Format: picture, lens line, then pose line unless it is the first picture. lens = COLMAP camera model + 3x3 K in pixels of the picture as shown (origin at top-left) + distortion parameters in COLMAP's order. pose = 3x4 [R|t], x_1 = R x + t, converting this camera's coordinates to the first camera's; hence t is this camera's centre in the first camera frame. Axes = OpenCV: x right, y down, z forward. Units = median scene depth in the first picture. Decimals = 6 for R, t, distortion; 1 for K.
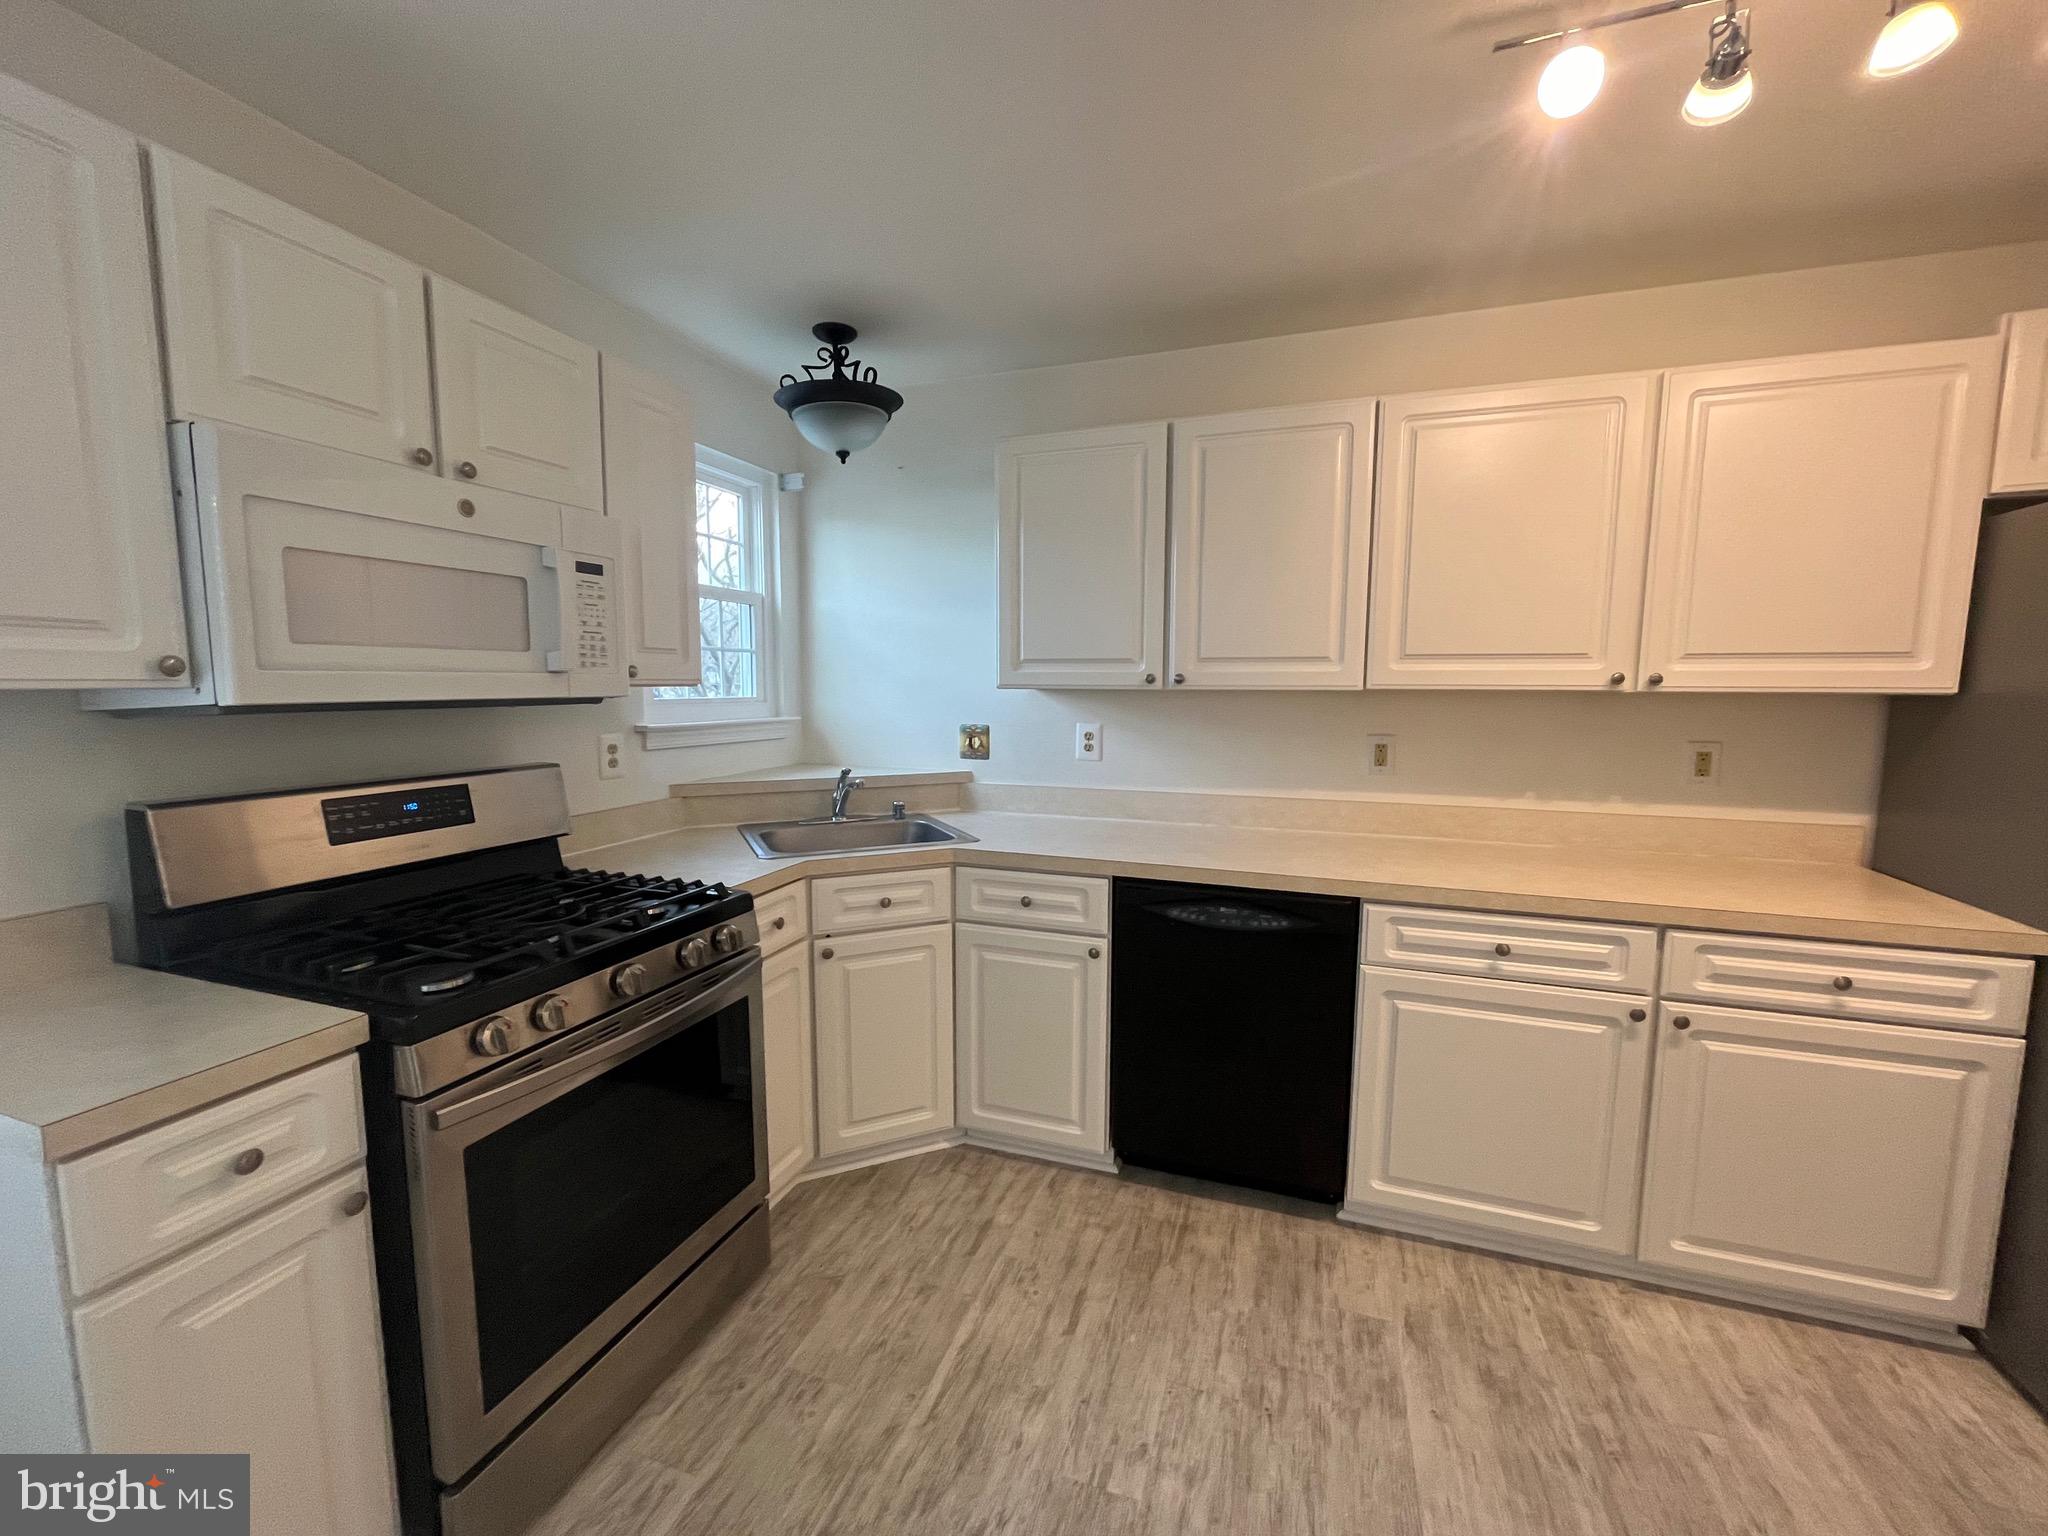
lens RADIAL K [[824.7, 0, 1027.8], [0, 824.7, 769.8], [0, 0, 1]] dist [-0.001845, -0.000679]
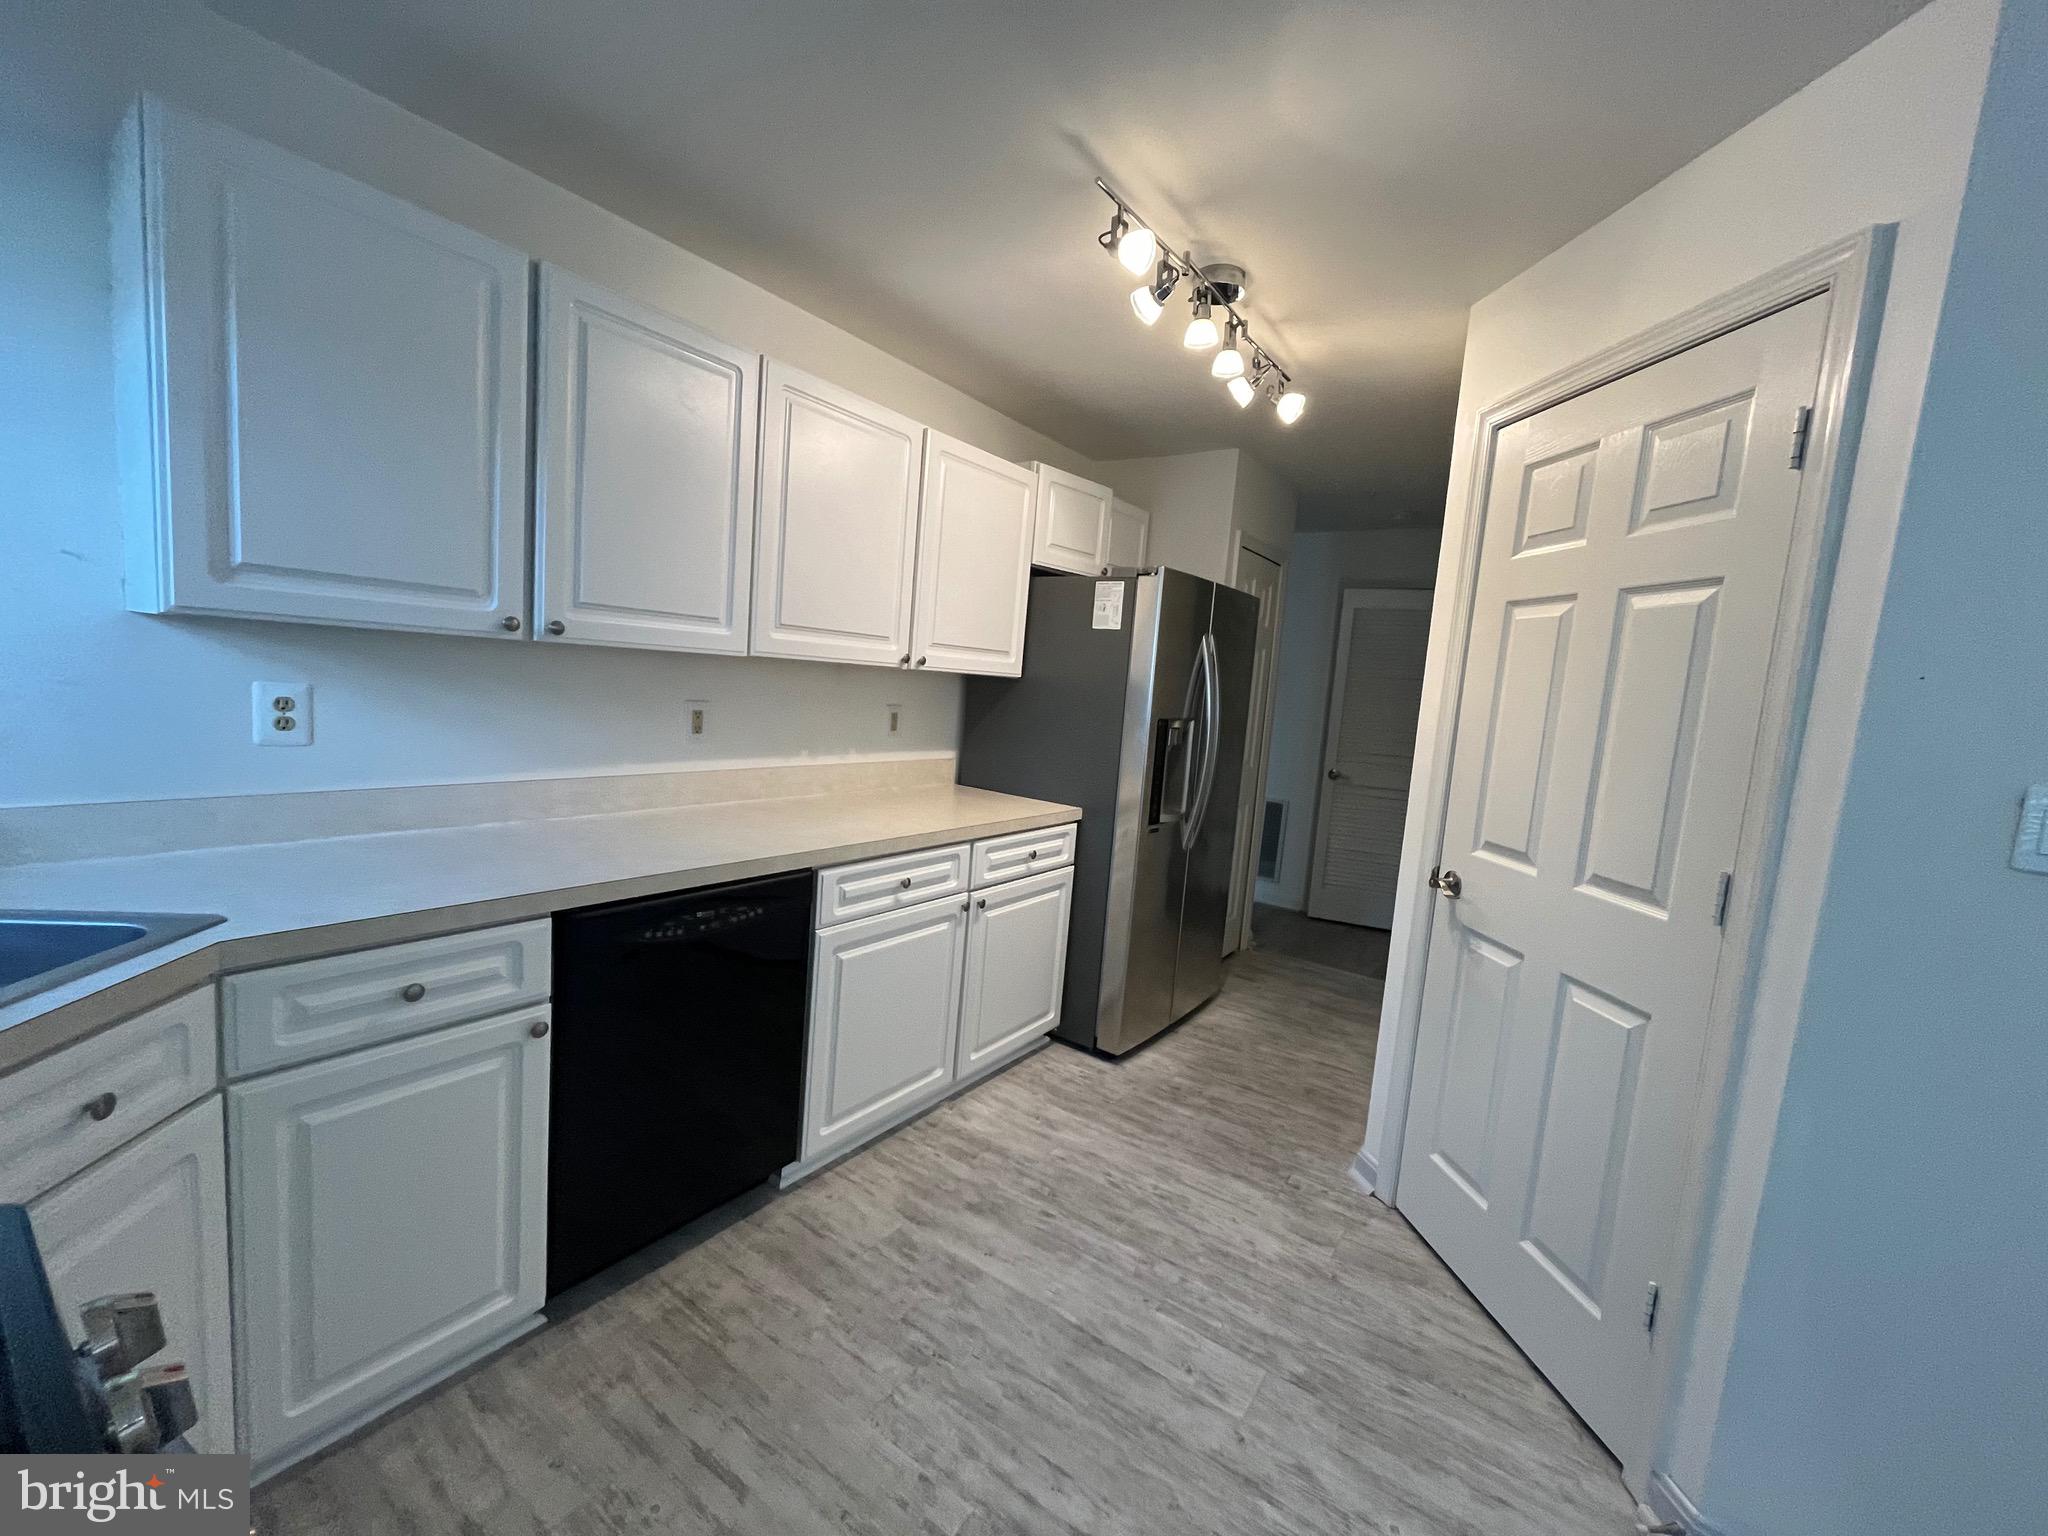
lens RADIAL K [[824.7, 0, 1026.4], [0, 824.7, 770.6], [0, 0, 1]] dist [-0.001845, -0.000679]
pose [[0.273477, -0.089339, 0.957721, -0.494984], [0.026054, 0.996000, 0.085470, -0.042879], [-0.961526, 0.001578, 0.274711, 0.476387]]
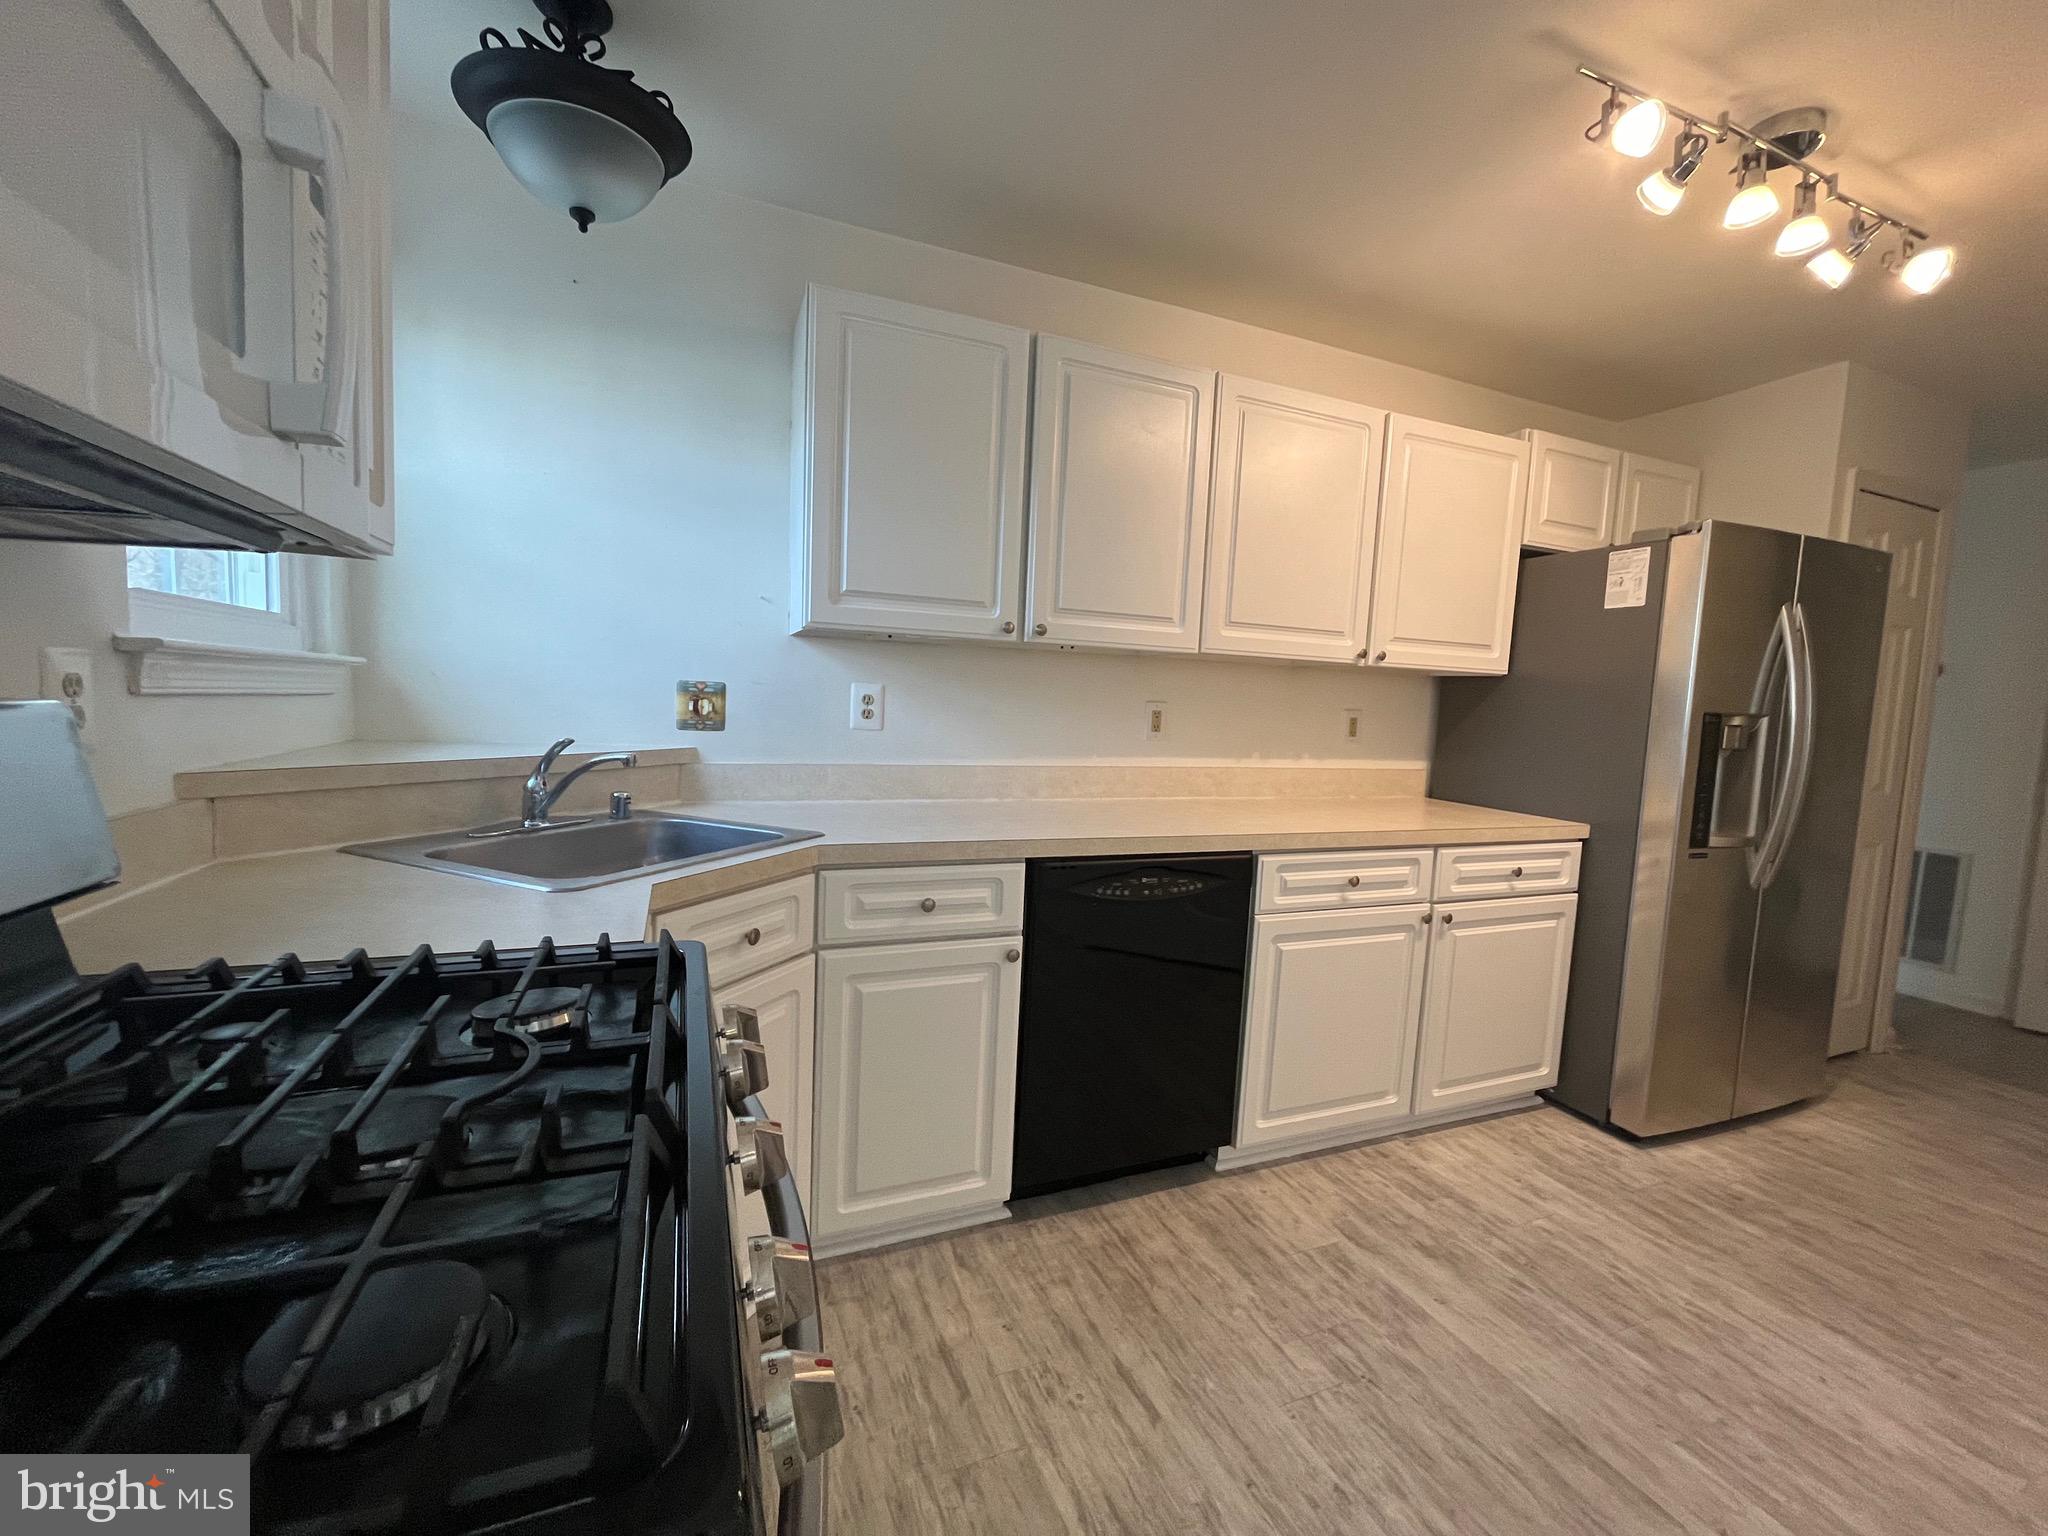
lens RADIAL K [[824.7, 0, 1026.7], [0, 824.7, 770.1], [0, 0, 1]] dist [-0.001845, -0.000679]
pose [[0.745234, -0.030813, 0.666091, -0.498838], [0.032006, 0.999433, 0.010424, 0.035236], [-0.666035, 0.013551, 0.745798, 0.426433]]
